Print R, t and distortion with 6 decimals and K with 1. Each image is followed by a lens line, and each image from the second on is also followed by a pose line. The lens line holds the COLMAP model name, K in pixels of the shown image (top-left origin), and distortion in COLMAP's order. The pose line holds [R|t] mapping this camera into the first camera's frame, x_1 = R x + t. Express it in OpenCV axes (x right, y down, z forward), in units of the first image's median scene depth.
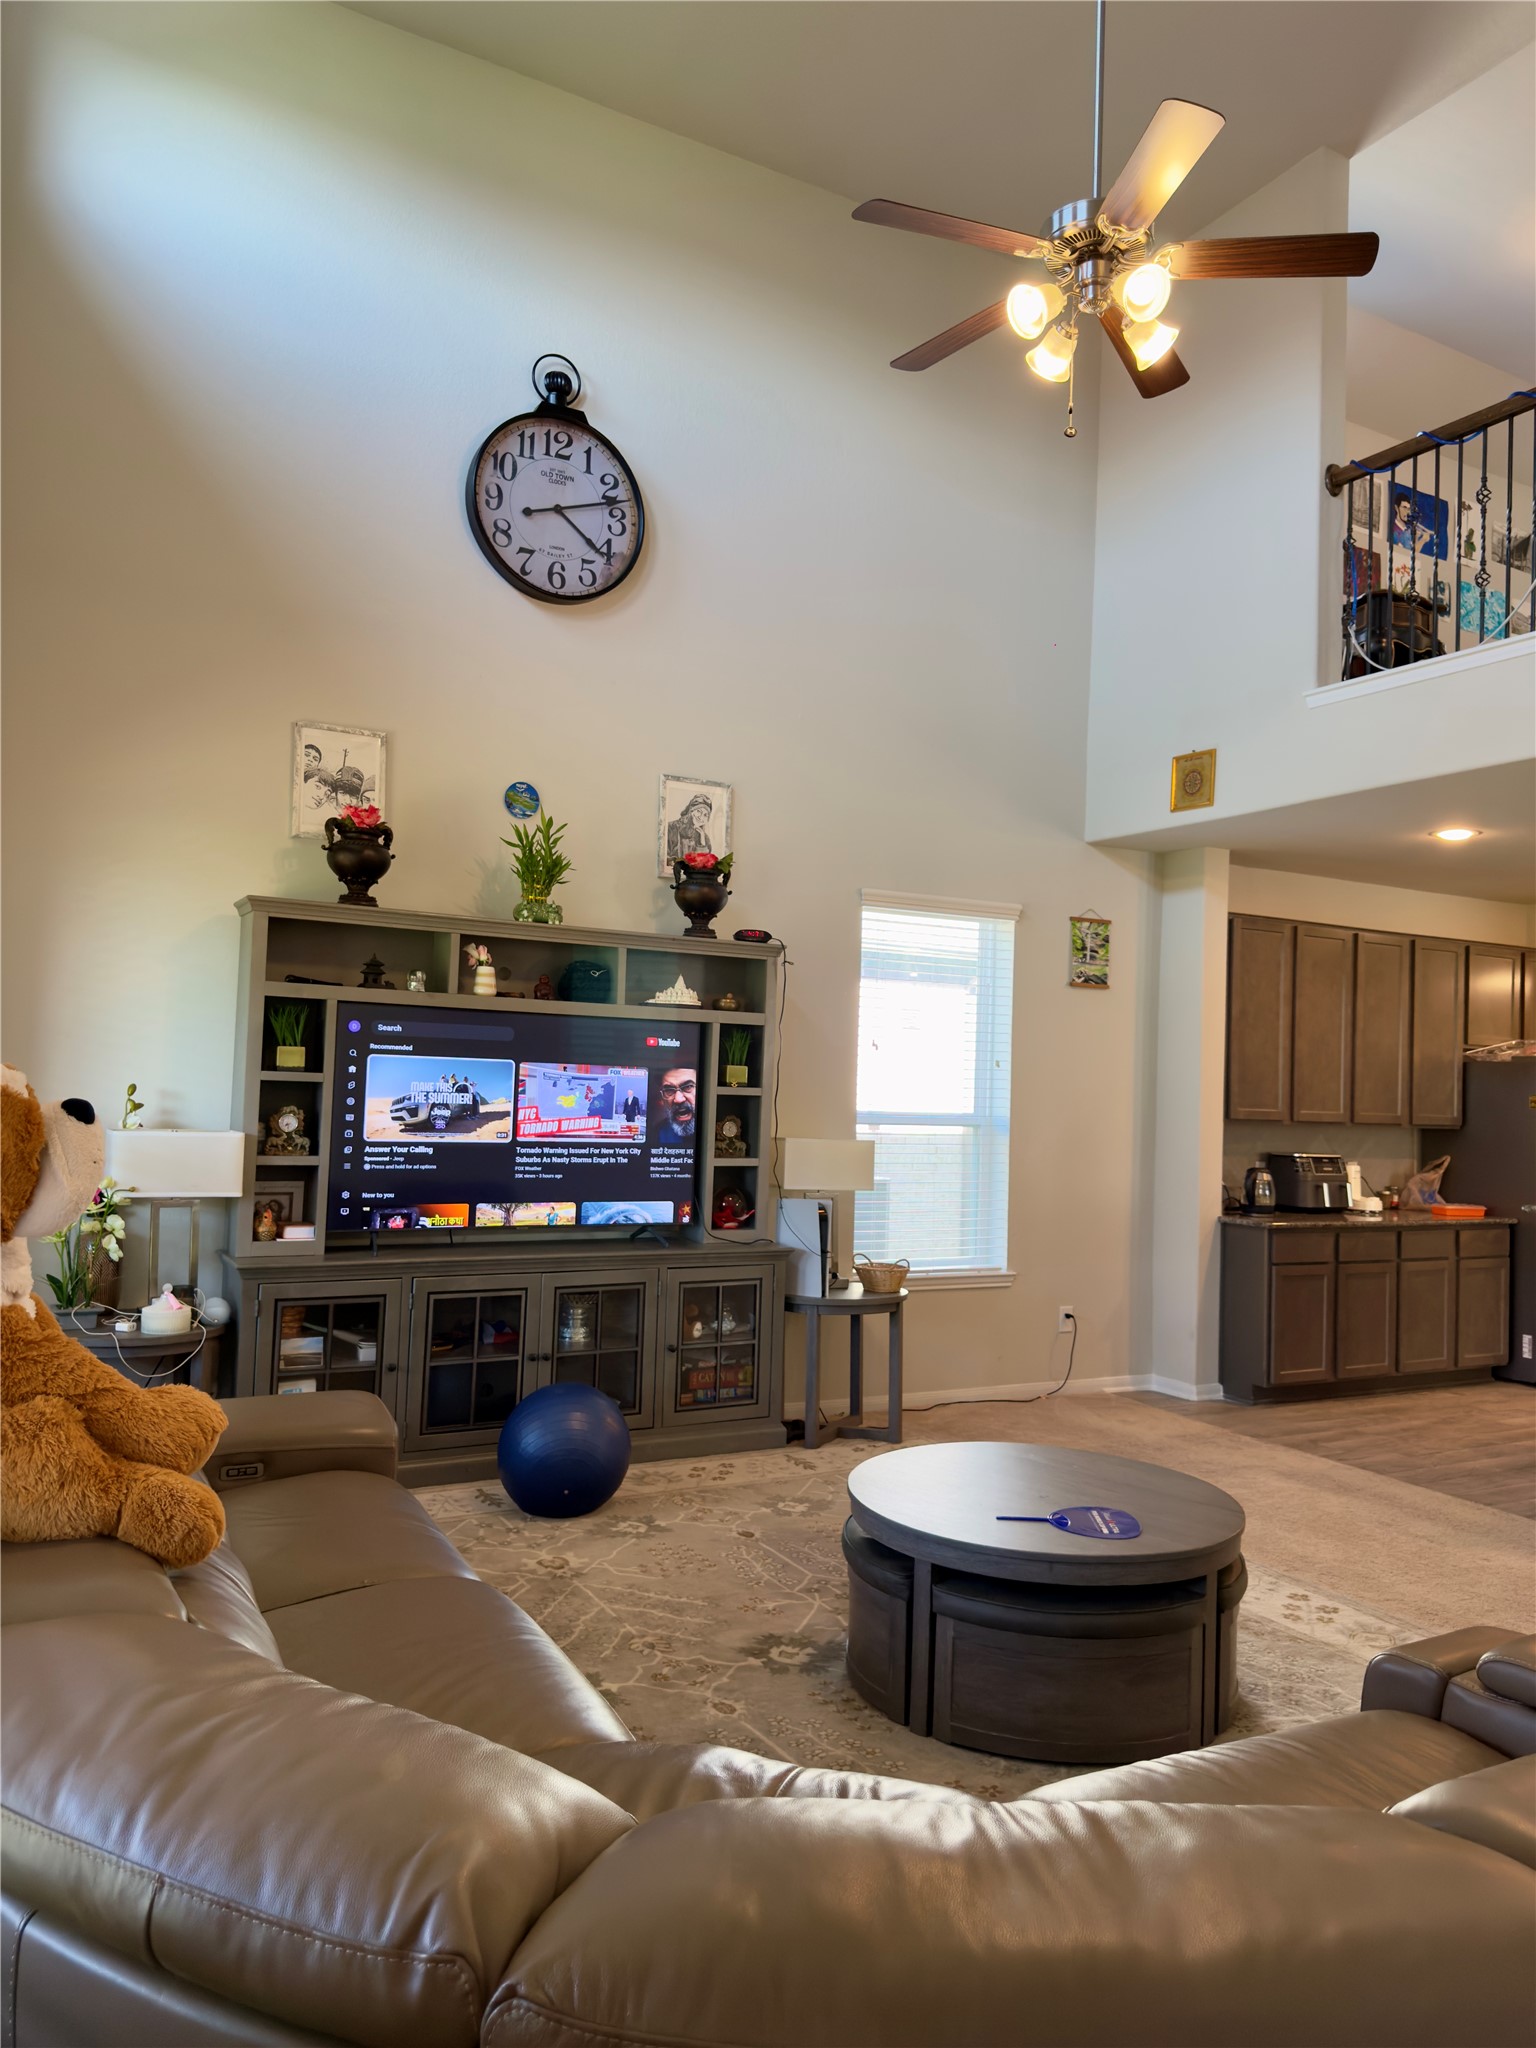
lens RADIAL K [[1441.3, 0, 753.9], [0, 1441.3, 1017.9], [0, 0, 1]] dist [0.048229, -0.027567]
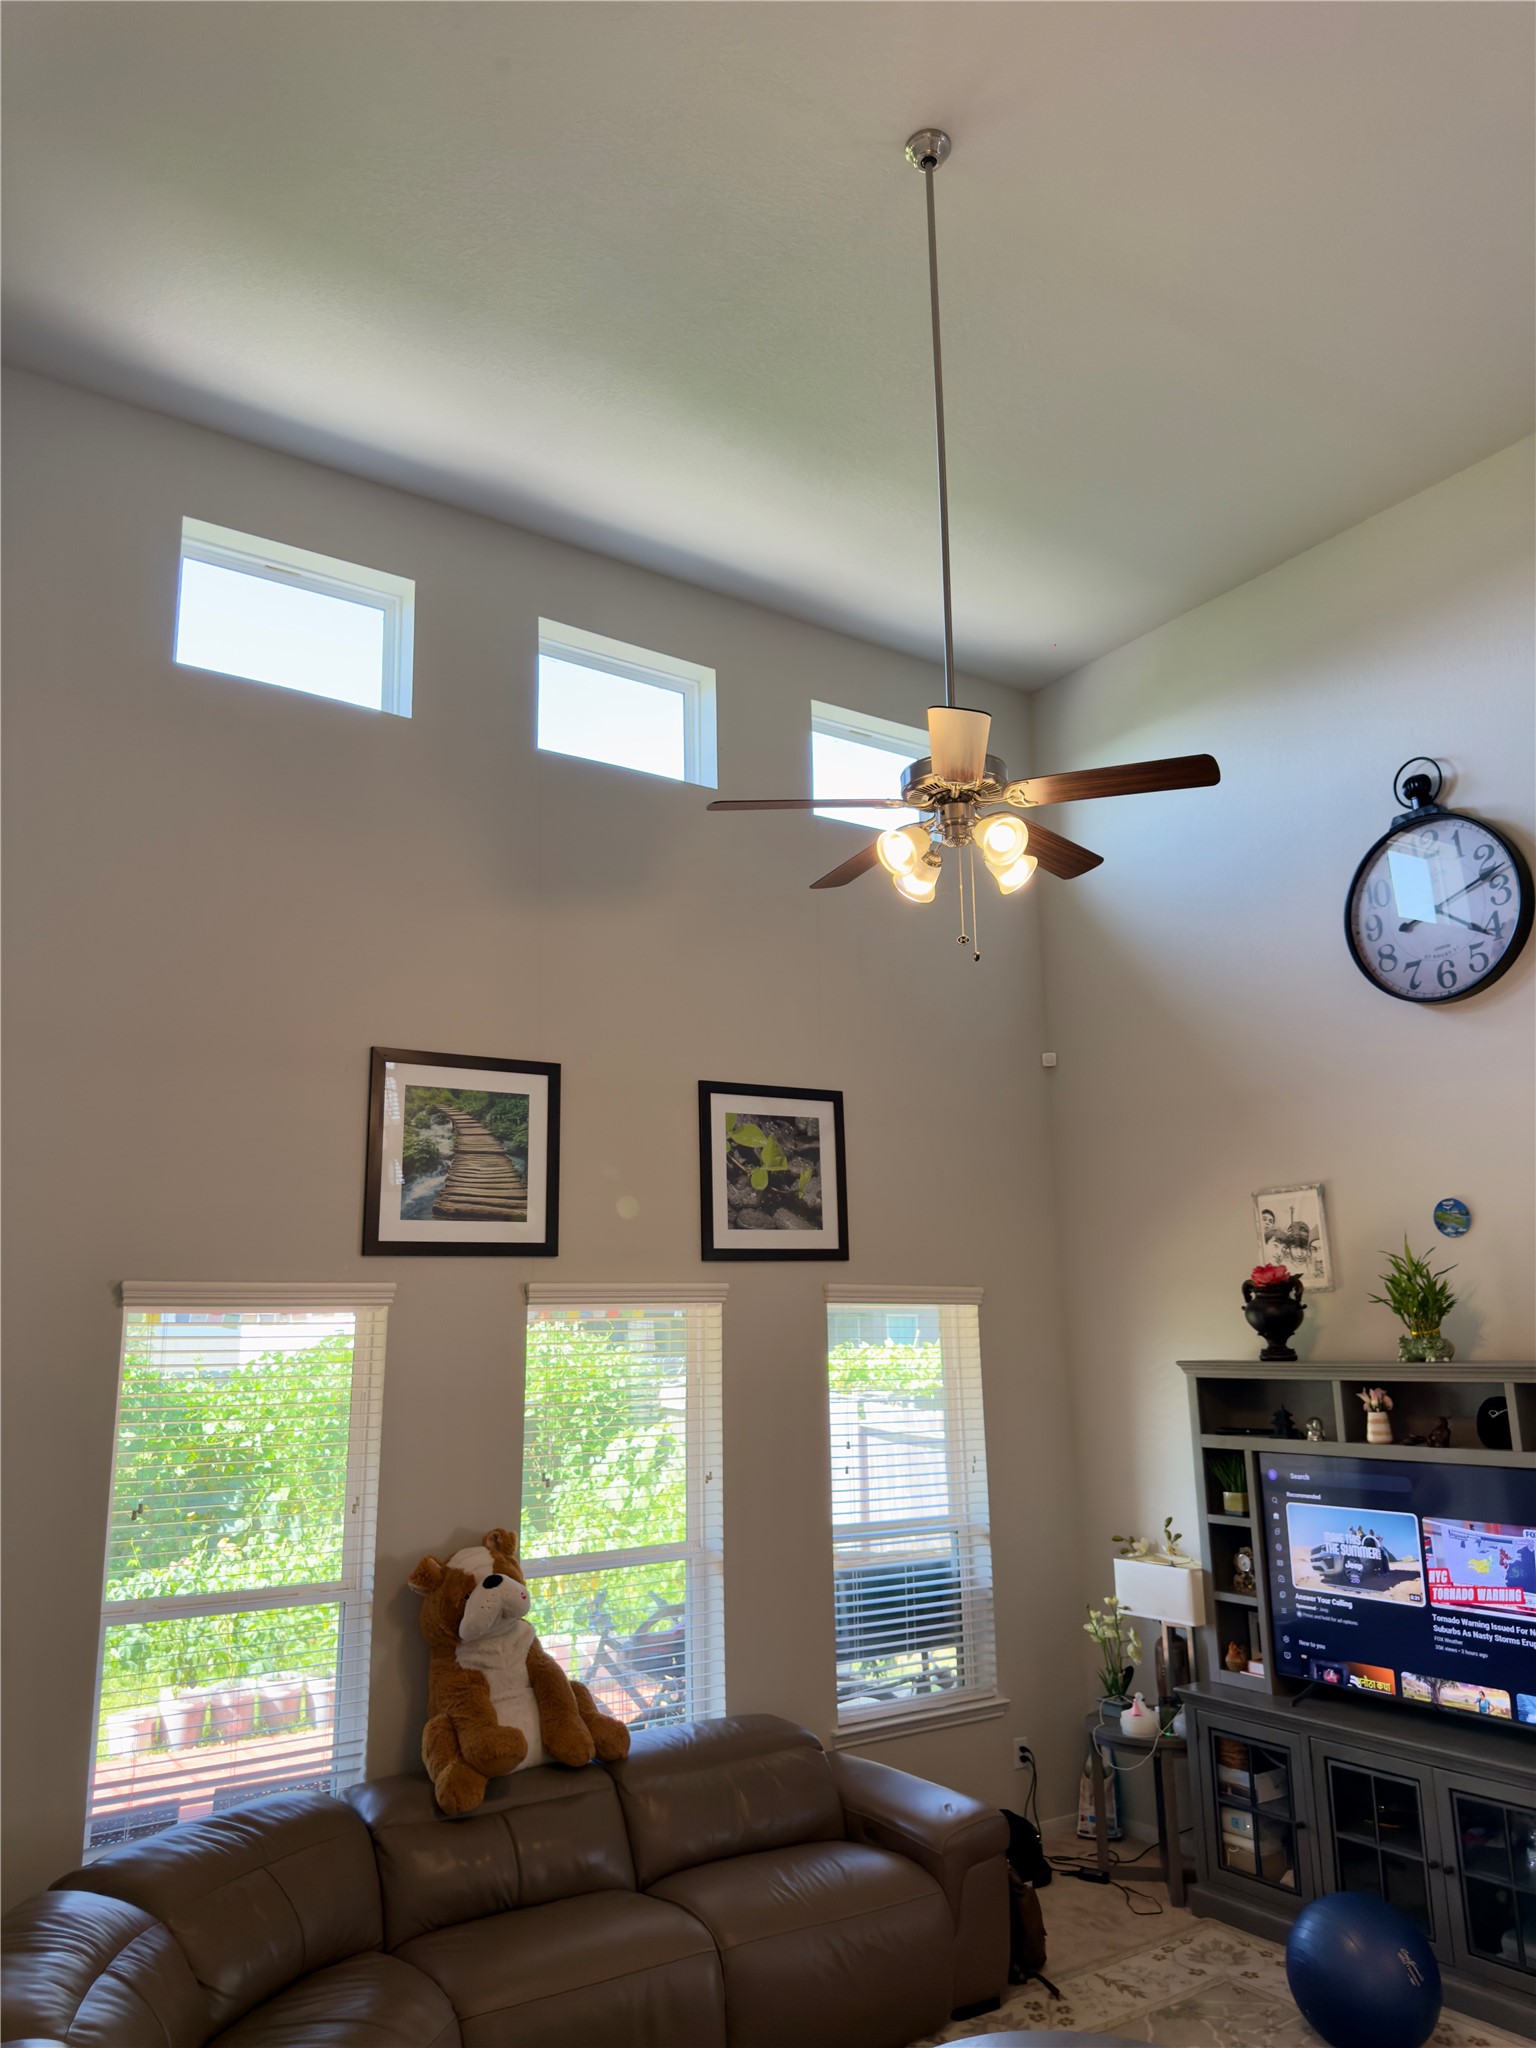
lens RADIAL K [[1441.3, 0, 751.4], [0, 1441.3, 1017.8], [0, 0, 1]] dist [0.048229, -0.027567]
pose [[0.094663, -0.255190, -0.962246, 0.807736], [0.074086, 0.965712, -0.248821, -0.080519], [0.992749, -0.047734, 0.110323, 0.480280]]
